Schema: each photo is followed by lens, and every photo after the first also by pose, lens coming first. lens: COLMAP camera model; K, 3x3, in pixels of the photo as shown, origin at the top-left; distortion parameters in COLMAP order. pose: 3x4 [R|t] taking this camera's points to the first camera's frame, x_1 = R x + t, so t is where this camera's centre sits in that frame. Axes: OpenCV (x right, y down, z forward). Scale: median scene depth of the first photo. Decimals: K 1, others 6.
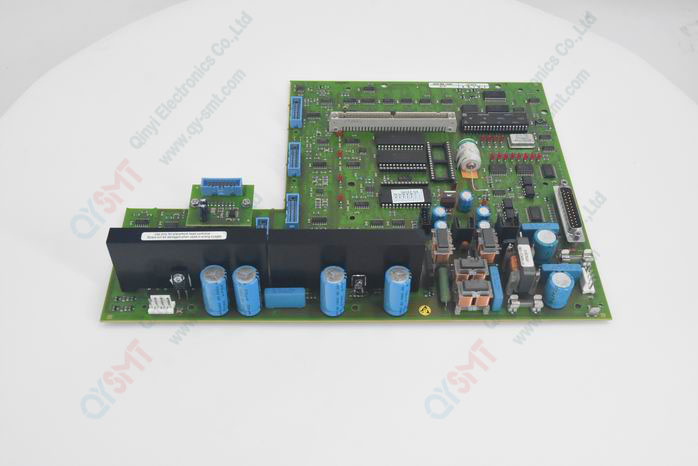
lens RADIAL K [[775.4, 0, 349.0], [0, 775.4, 233.0], [0, 0, 1]] dist [0.050334, 0.012321]
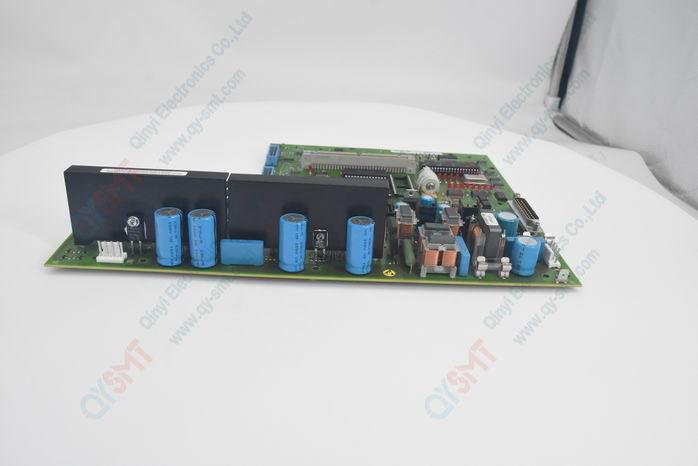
lens RADIAL K [[576.3, 0, 349.0], [0, 576.3, 233.0], [0, 0, 1]] dist [-0.059136, 0.001376]
pose [[0.999240, 0.031052, 0.023573, 0.030848], [-0.019351, 0.919958, -0.391538, 0.333039], [-0.033844, 0.390784, 0.919860, 0.336505]]
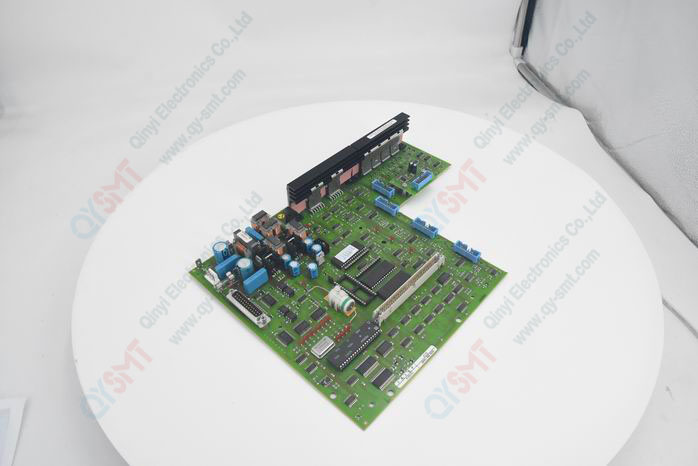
lens RADIAL K [[487.7, 0, 370.6], [0, 487.7, 232.0], [0, 0, 1]] dist [-0.125596, 0.000087]
pose [[-0.680331, 0.483405, -0.550881, 0.568331], [-0.571744, 0.120206, 0.811578, -0.879243], [0.458541, 0.867104, 0.194604, 0.905481]]
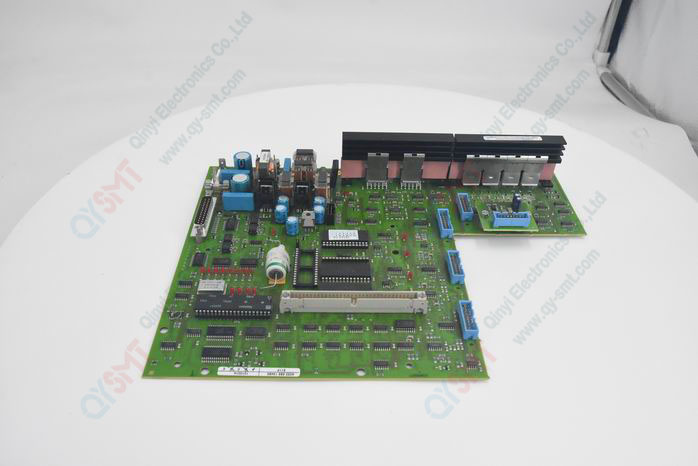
lens RADIAL K [[576.3, 0, 349.0], [0, 576.3, 233.0], [0, 0, 1]] dist [-0.059136, 0.001376]
pose [[-0.998017, -0.054055, -0.032263, 0.104331], [-0.034445, 0.039922, 0.998609, -0.951929], [-0.052692, 0.997740, -0.041705, 1.144863]]
